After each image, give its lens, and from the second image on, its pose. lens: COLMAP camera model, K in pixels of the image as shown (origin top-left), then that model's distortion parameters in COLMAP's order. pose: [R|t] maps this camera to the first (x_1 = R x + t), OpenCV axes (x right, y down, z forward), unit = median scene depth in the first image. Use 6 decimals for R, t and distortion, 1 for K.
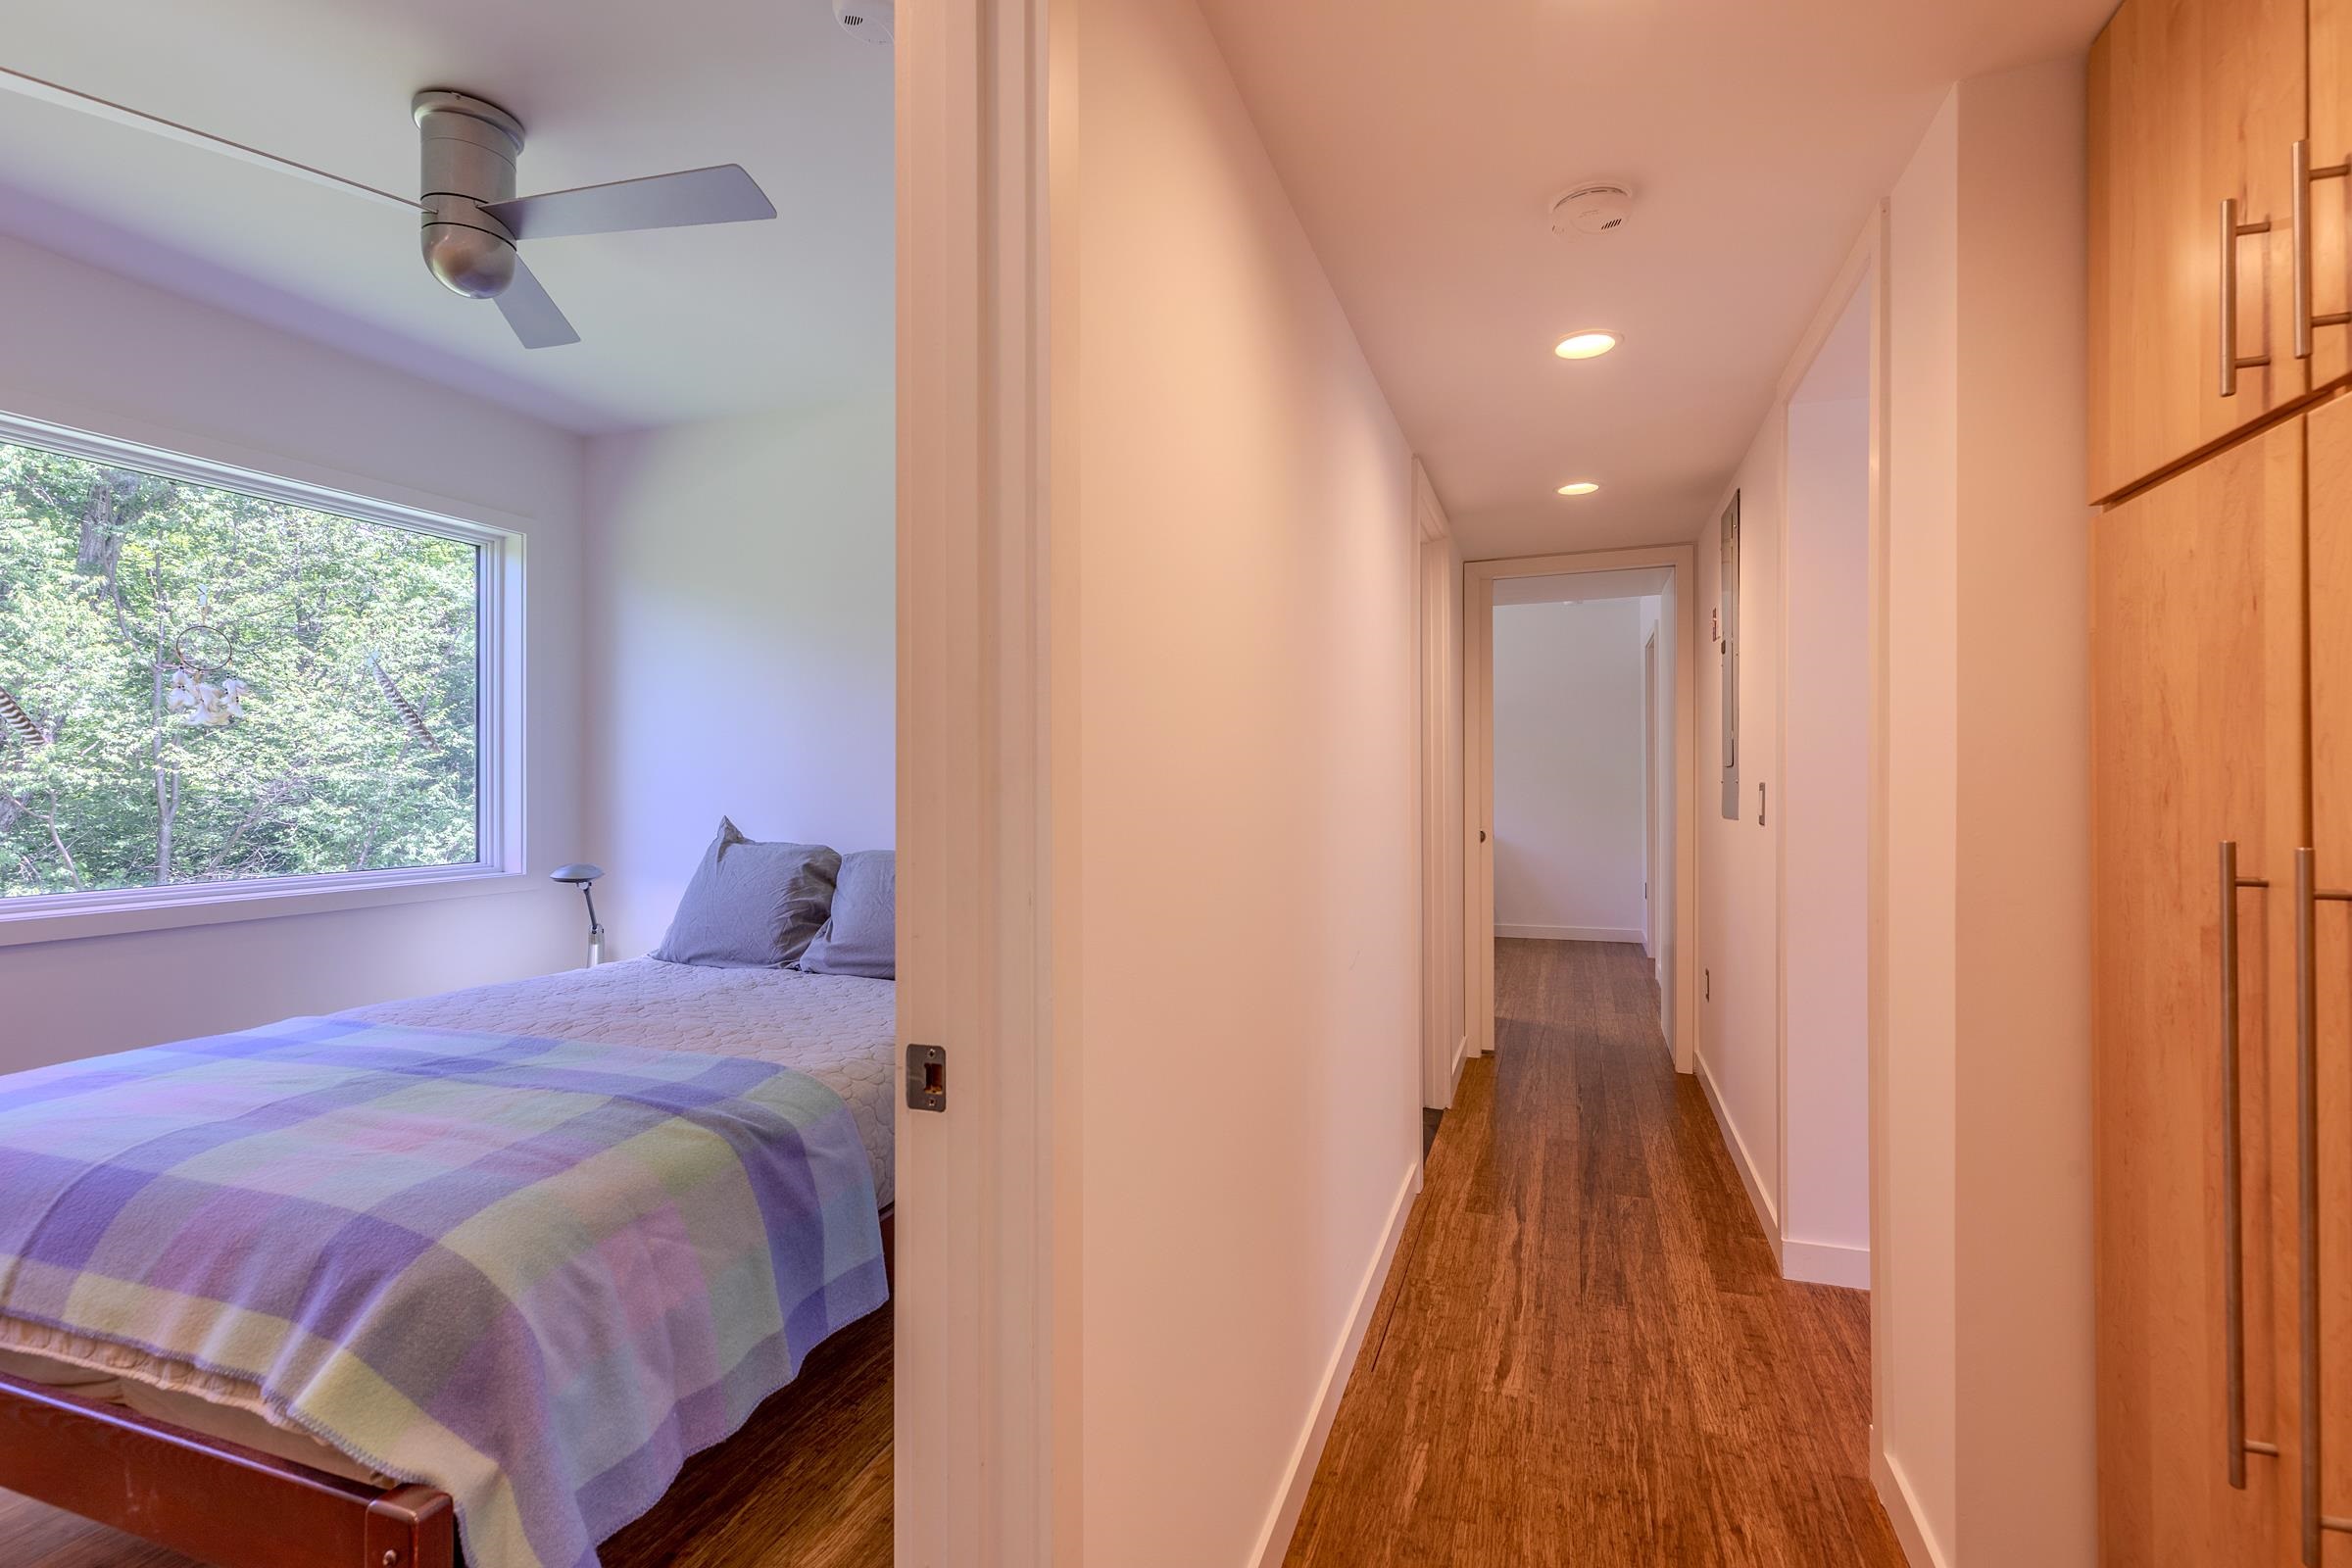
lens RADIAL K [[1072.3, 0, 1166.8], [0, 1072.3, 772.1], [0, 0, 1]] dist [0.006872, 0.000038]
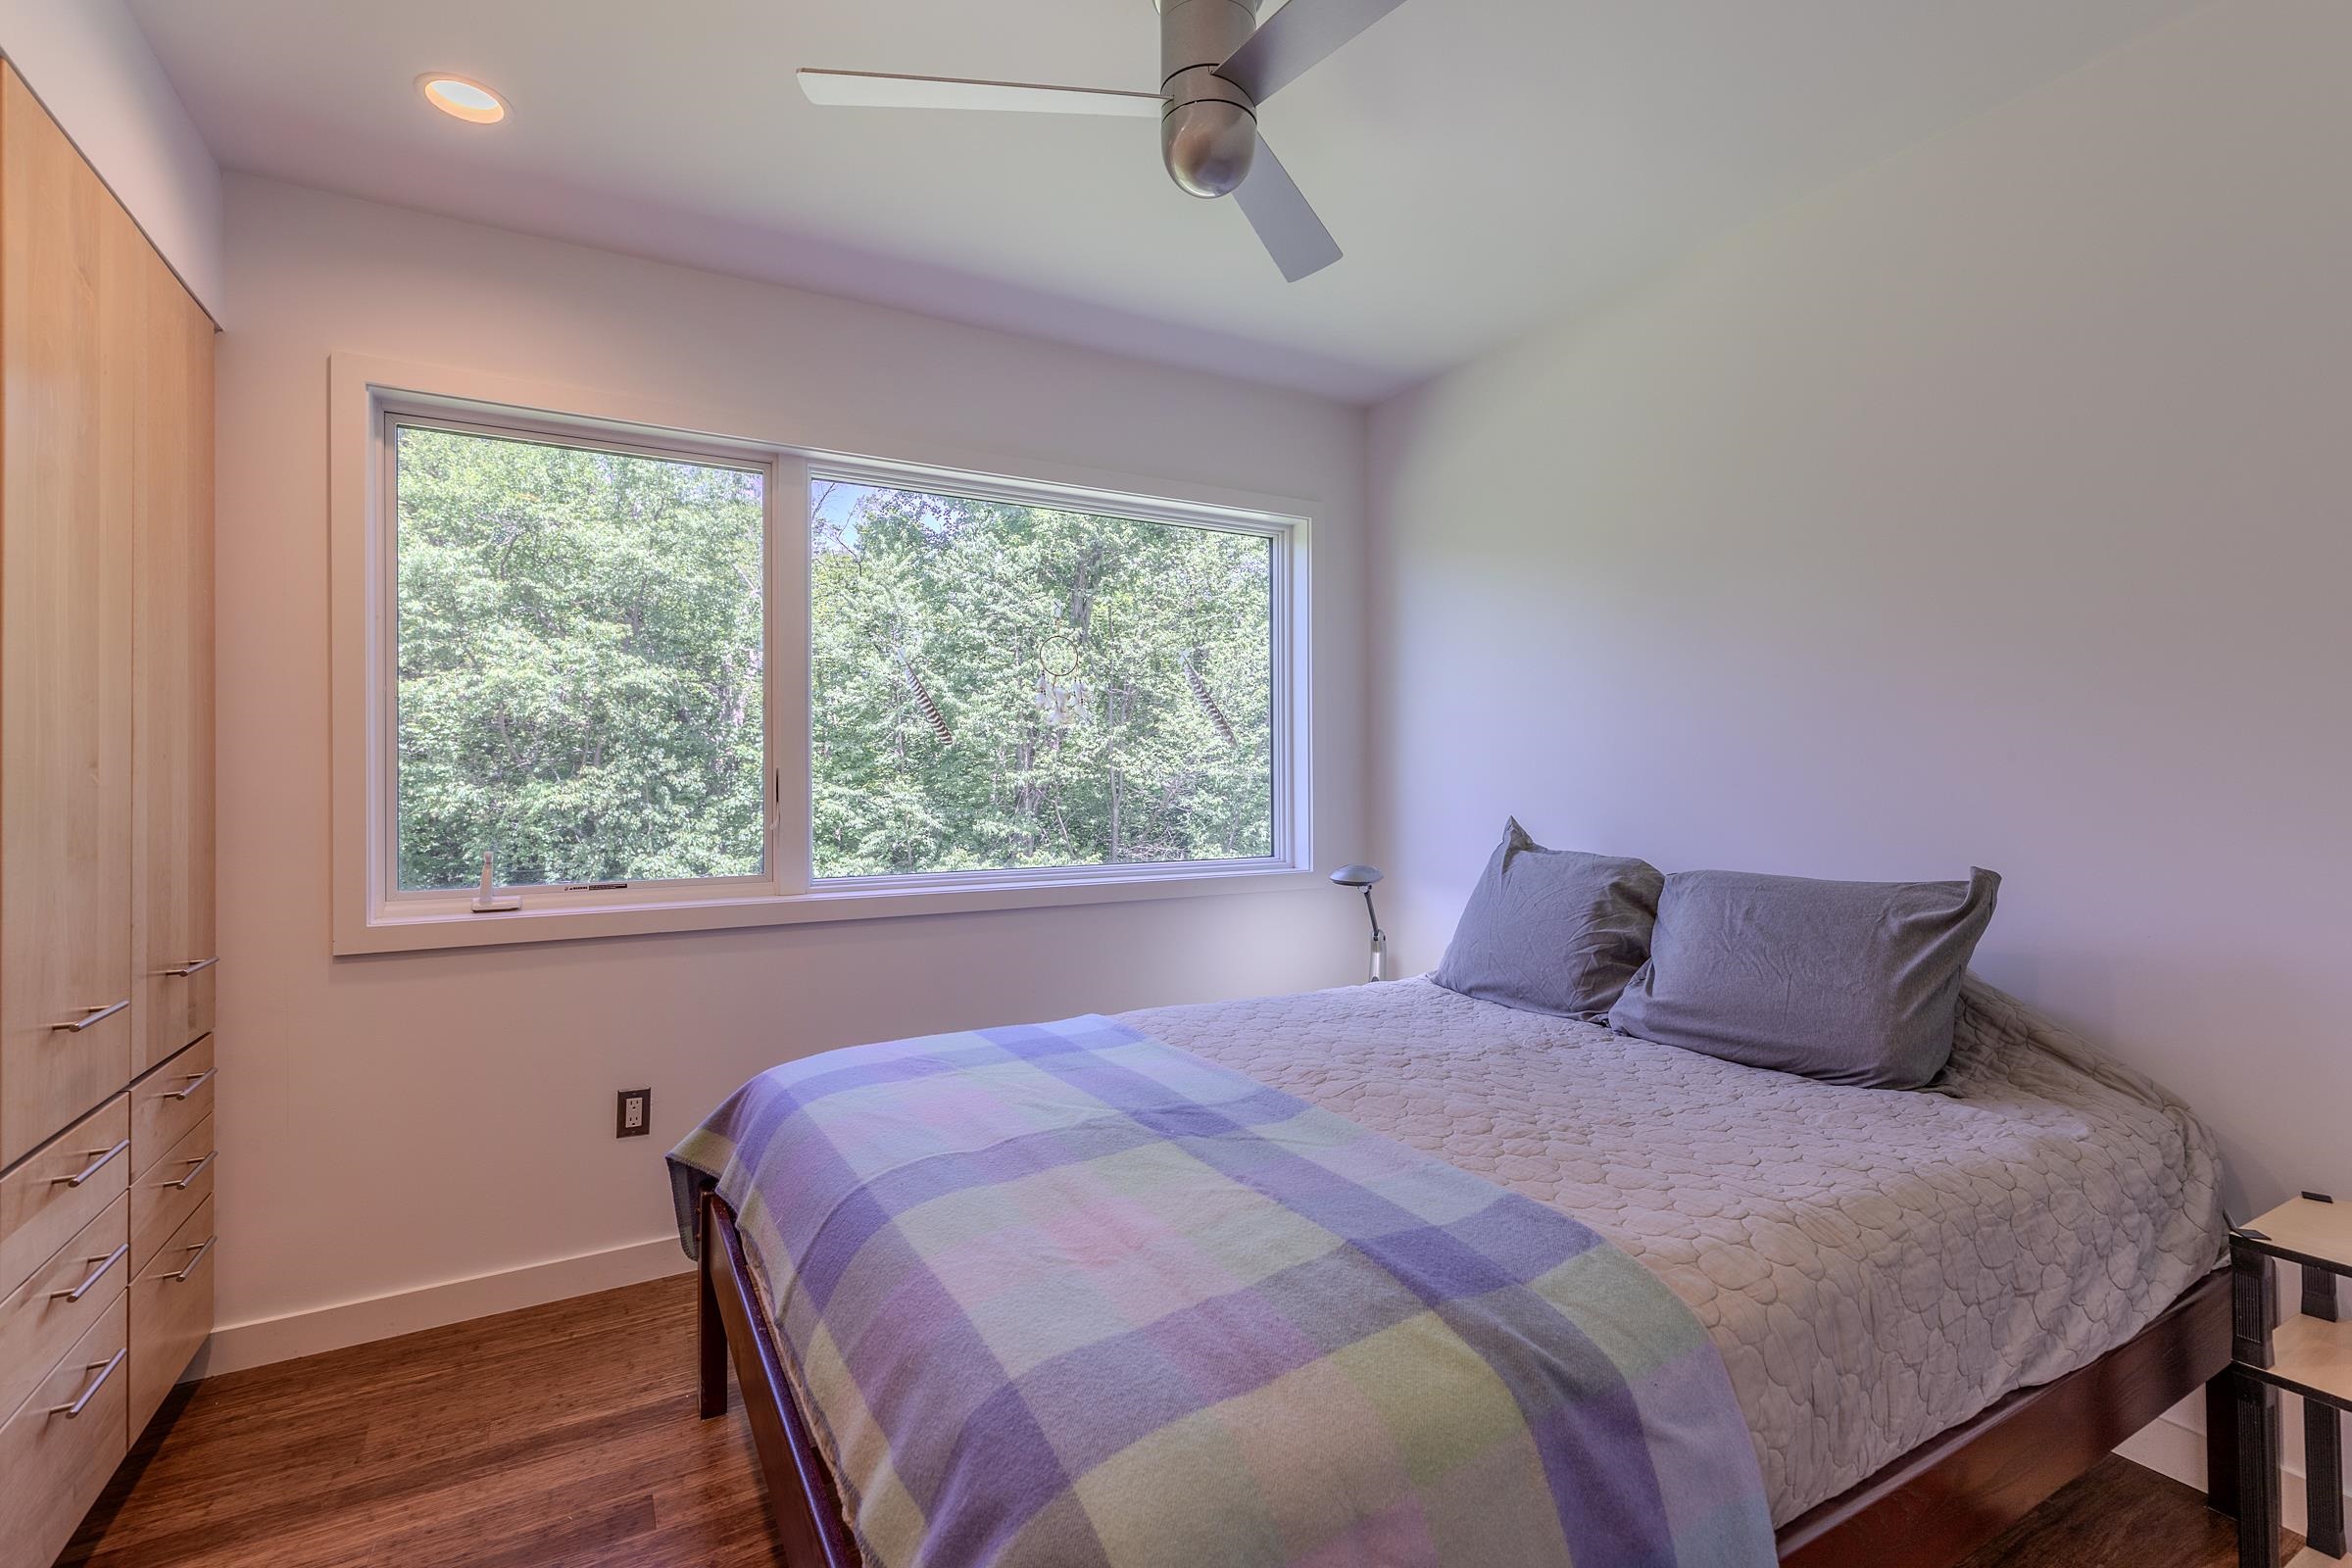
lens RADIAL K [[1063.4, 0, 1189.4], [0, 1063.4, 774.9], [0, 0, 1]] dist [0.007188, -0.000386]
pose [[0.771479, -0.002375, -0.636250, -0.085266], [0.007506, 0.999957, 0.005368, 0.002842], [0.636211, -0.008917, 0.771464, 0.219809]]
